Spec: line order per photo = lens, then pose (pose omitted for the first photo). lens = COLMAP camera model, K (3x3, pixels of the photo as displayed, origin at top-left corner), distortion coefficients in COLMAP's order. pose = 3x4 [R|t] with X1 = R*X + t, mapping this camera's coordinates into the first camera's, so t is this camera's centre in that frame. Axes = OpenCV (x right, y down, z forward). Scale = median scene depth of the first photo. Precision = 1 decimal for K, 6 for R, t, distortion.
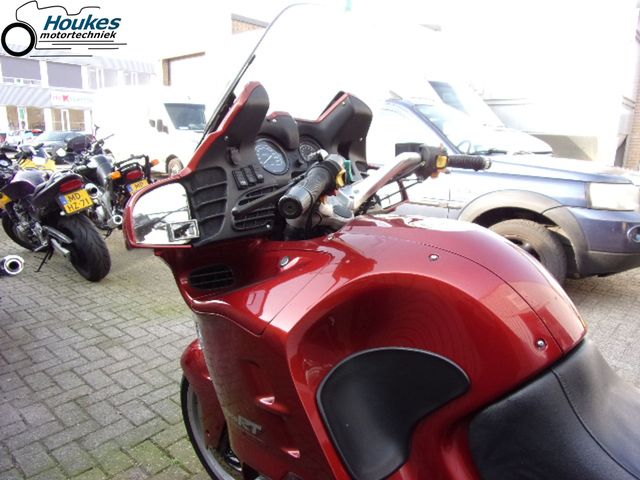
lens RADIAL K [[453.5, 0, 326.9], [0, 453.5, 243.6], [0, 0, 1]] dist [-0.038597, 0.003868]
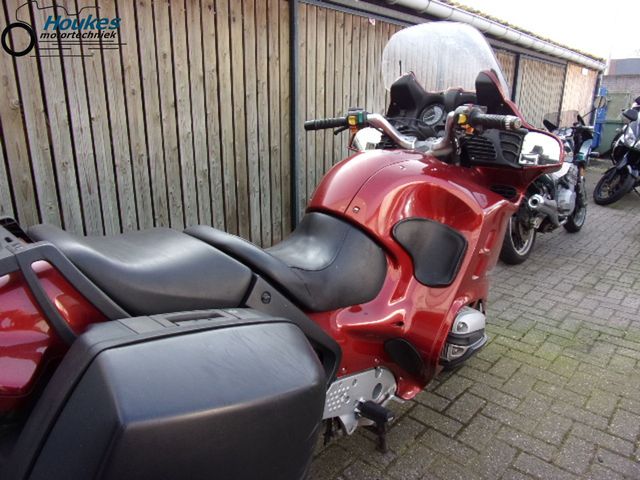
lens RADIAL K [[453.5, 0, 326.9], [0, 453.5, 243.6], [0, 0, 1]] dist [-0.038597, 0.003868]
pose [[-0.006006, 0.266711, -0.963758, 0.583156], [-0.237998, 0.935700, 0.260429, -0.033591], [0.971247, 0.230936, 0.057857, 0.230269]]
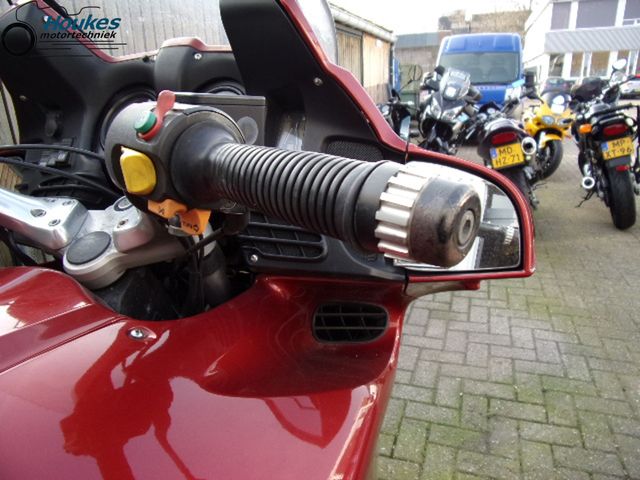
lens RADIAL K [[453.5, 0, 326.9], [0, 453.5, 243.6], [0, 0, 1]] dist [-0.038597, 0.003868]
pose [[0.386268, 0.270685, -0.881775, 0.191925], [-0.167994, 0.960627, 0.221300, -0.078562], [0.906959, 0.062652, 0.416533, 0.361858]]
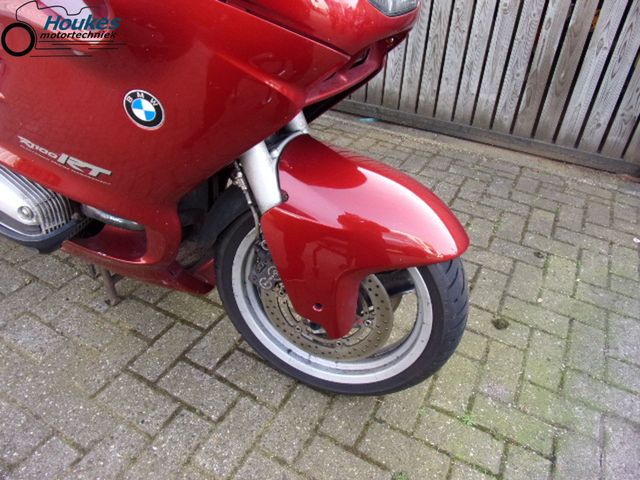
lens RADIAL K [[453.5, 0, 326.9], [0, 453.5, 243.6], [0, 0, 1]] dist [-0.038597, 0.003868]
pose [[-0.974098, 0.088207, -0.208212, -0.015754], [-0.100388, 0.656379, 0.747722, -0.088429], [0.202620, 0.749257, -0.630523, 0.693188]]
